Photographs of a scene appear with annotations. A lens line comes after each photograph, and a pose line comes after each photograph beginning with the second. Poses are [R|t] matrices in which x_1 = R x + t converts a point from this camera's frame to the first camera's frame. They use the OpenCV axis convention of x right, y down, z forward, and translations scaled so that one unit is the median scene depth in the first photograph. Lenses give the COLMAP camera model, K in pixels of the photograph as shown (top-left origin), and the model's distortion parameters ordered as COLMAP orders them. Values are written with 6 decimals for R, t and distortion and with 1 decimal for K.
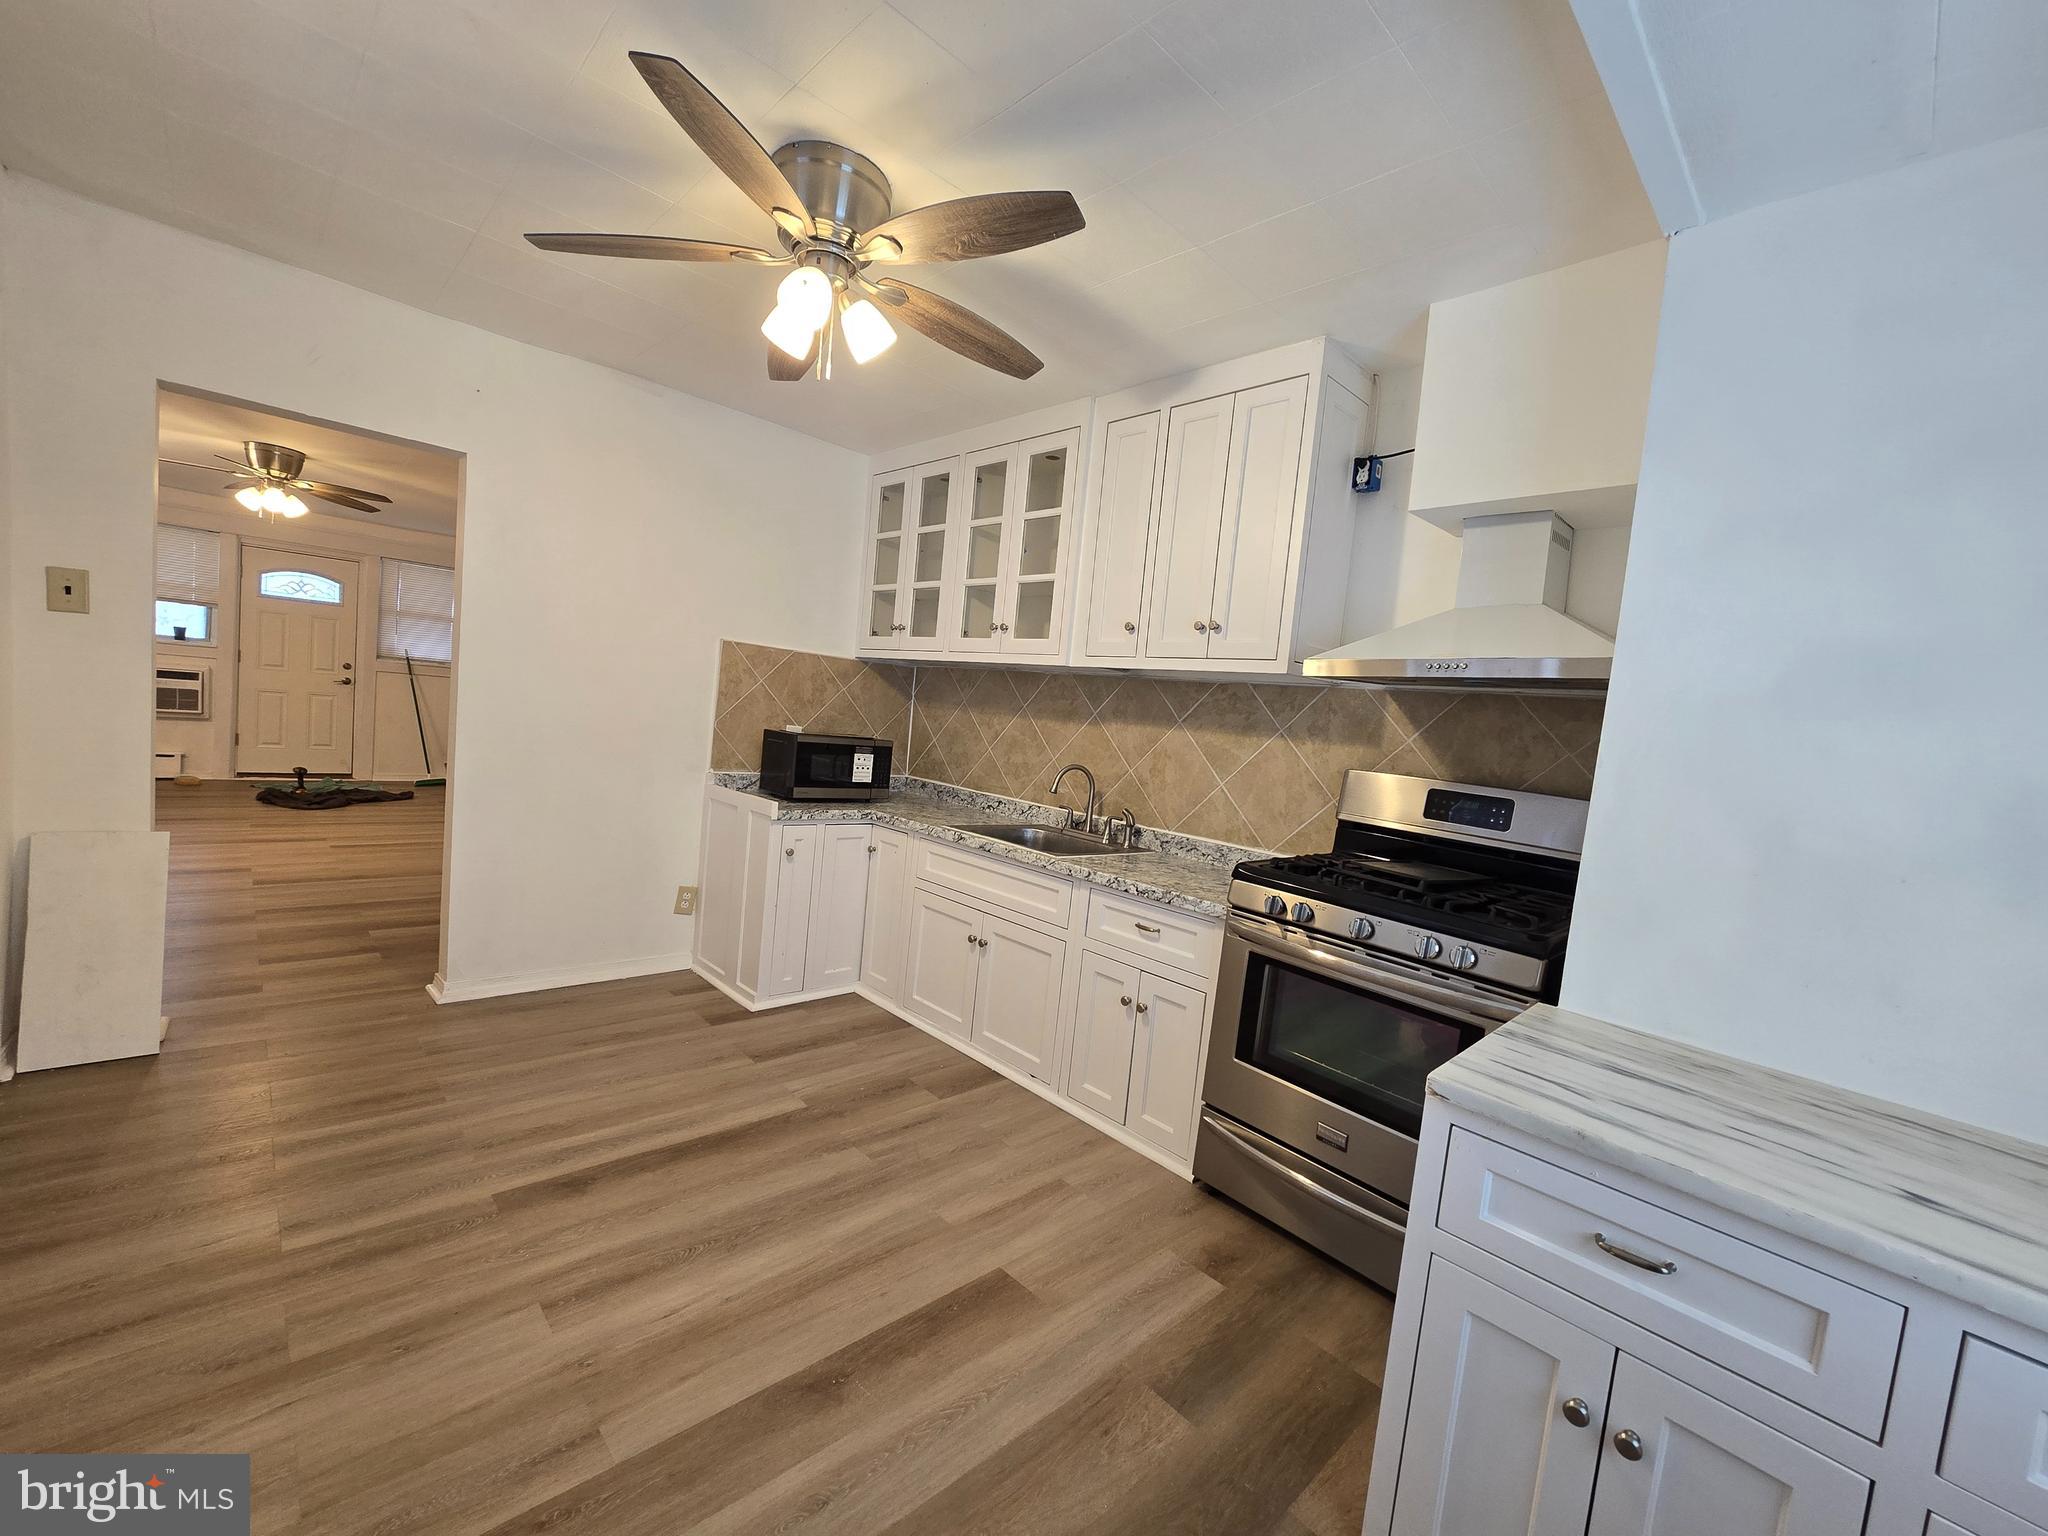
lens RADIAL K [[835.3, 0, 1031.6], [0, 835.3, 772.8], [0, 0, 1]] dist [-0.002602, 0.000385]
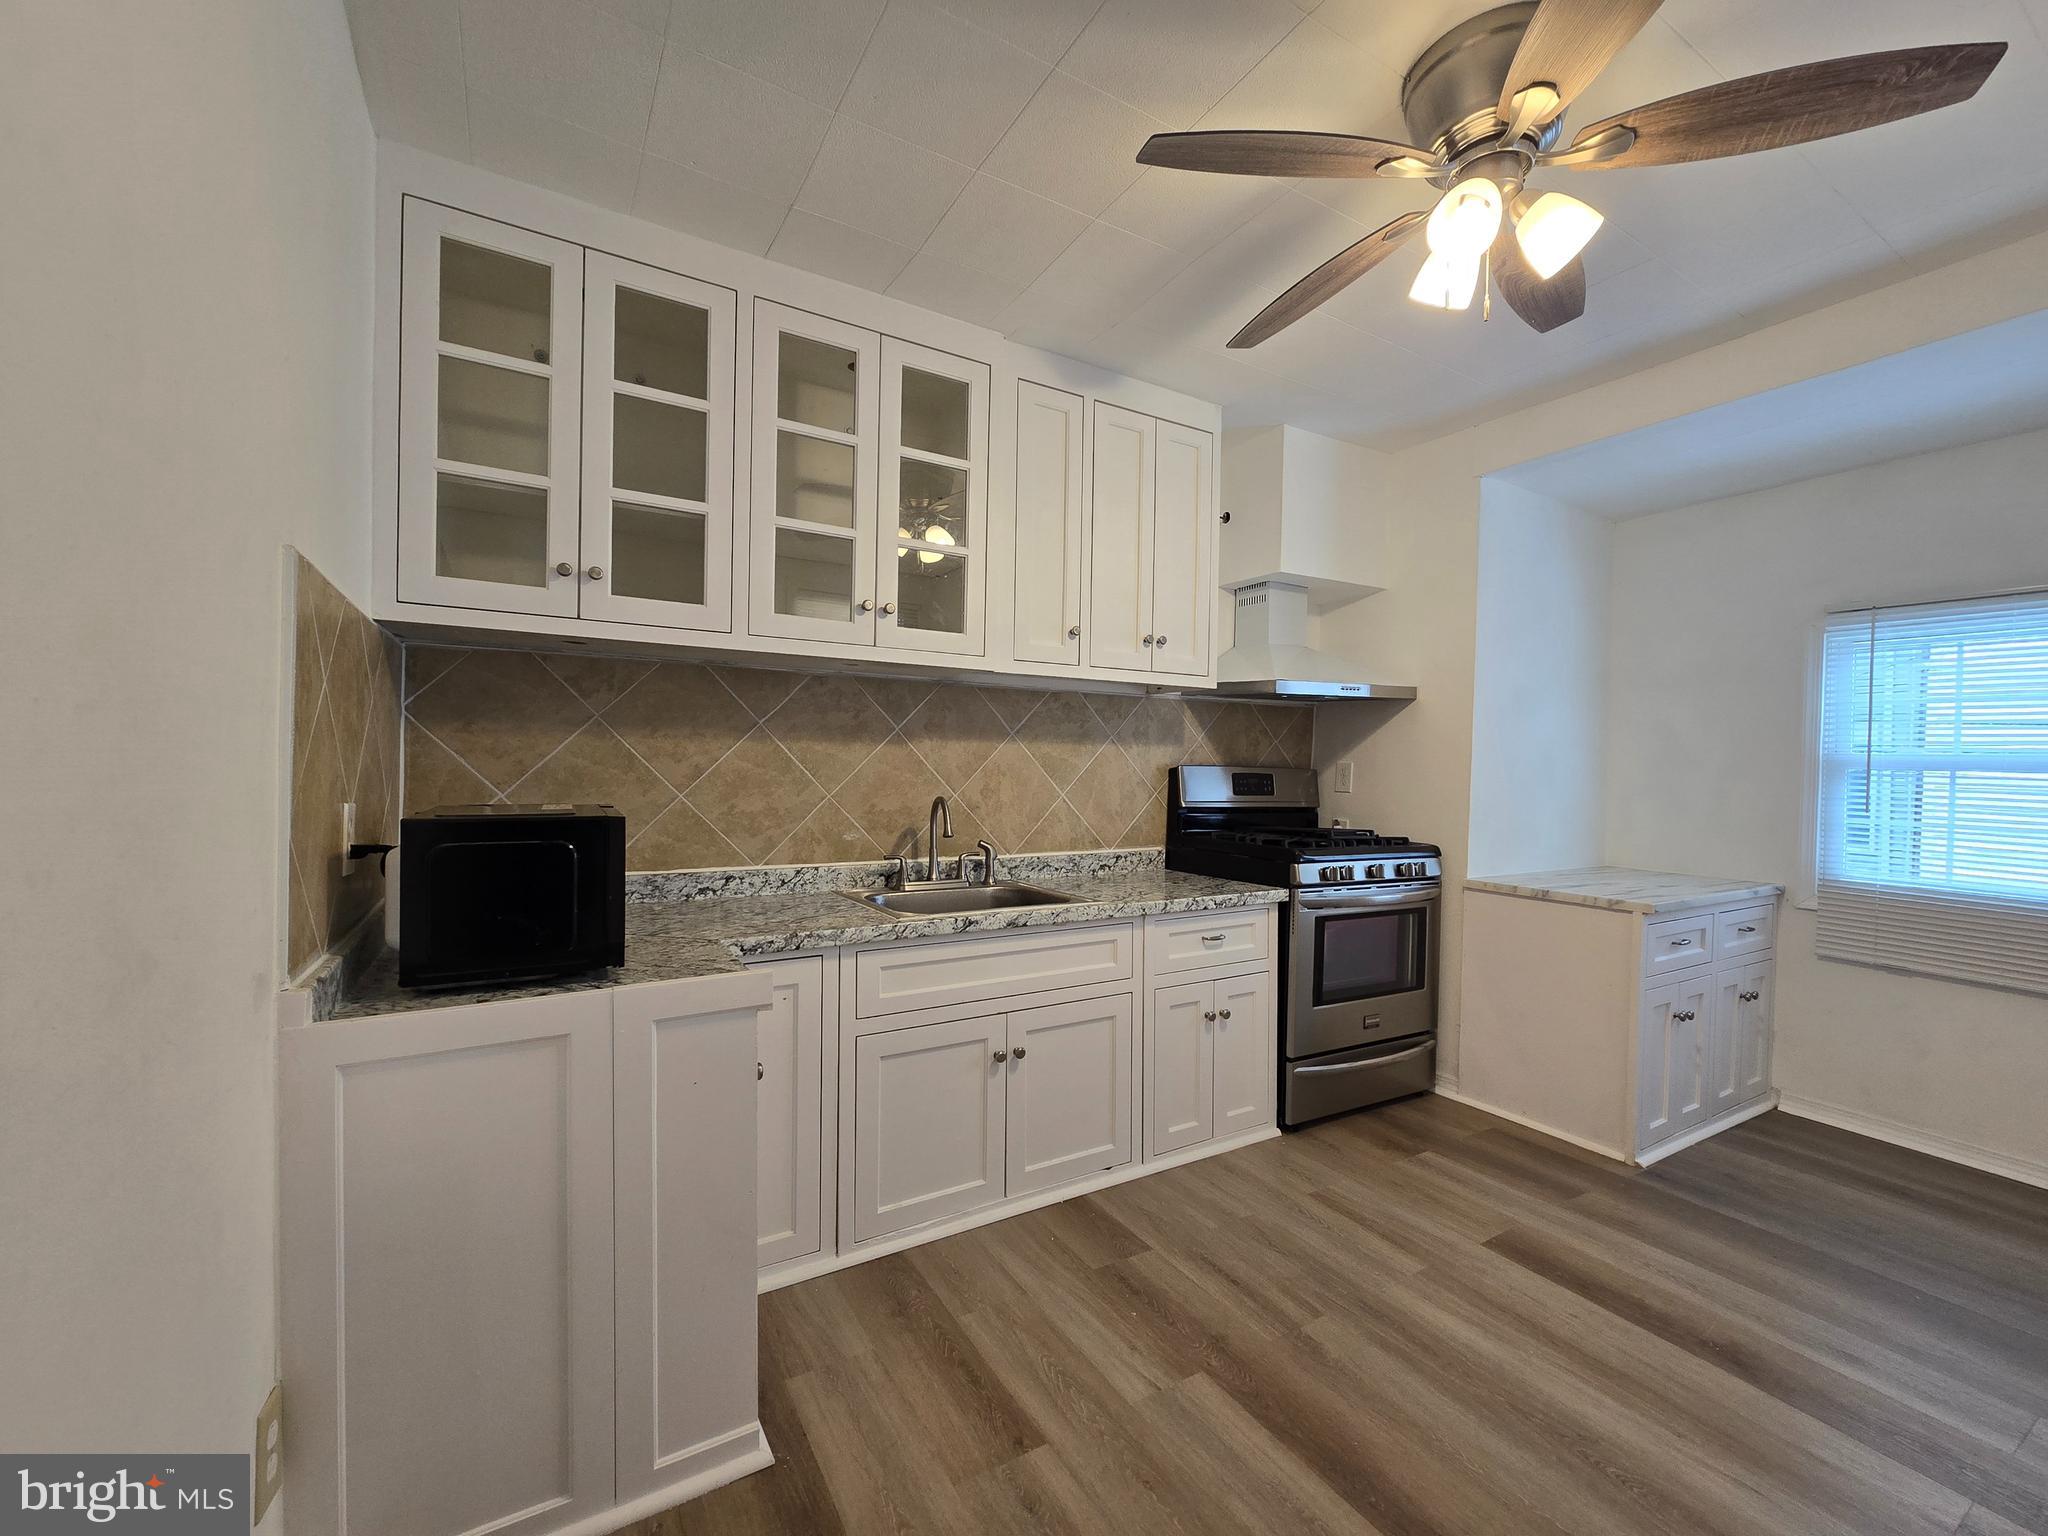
lens RADIAL K [[835.3, 0, 1018.6], [0, 835.3, 770.4], [0, 0, 1]] dist [-0.002602, 0.000385]
pose [[0.230478, -0.100985, 0.967823, -0.754701], [0.077172, 0.993365, 0.085272, -0.105279], [-0.970012, 0.055036, 0.236742, 0.832859]]
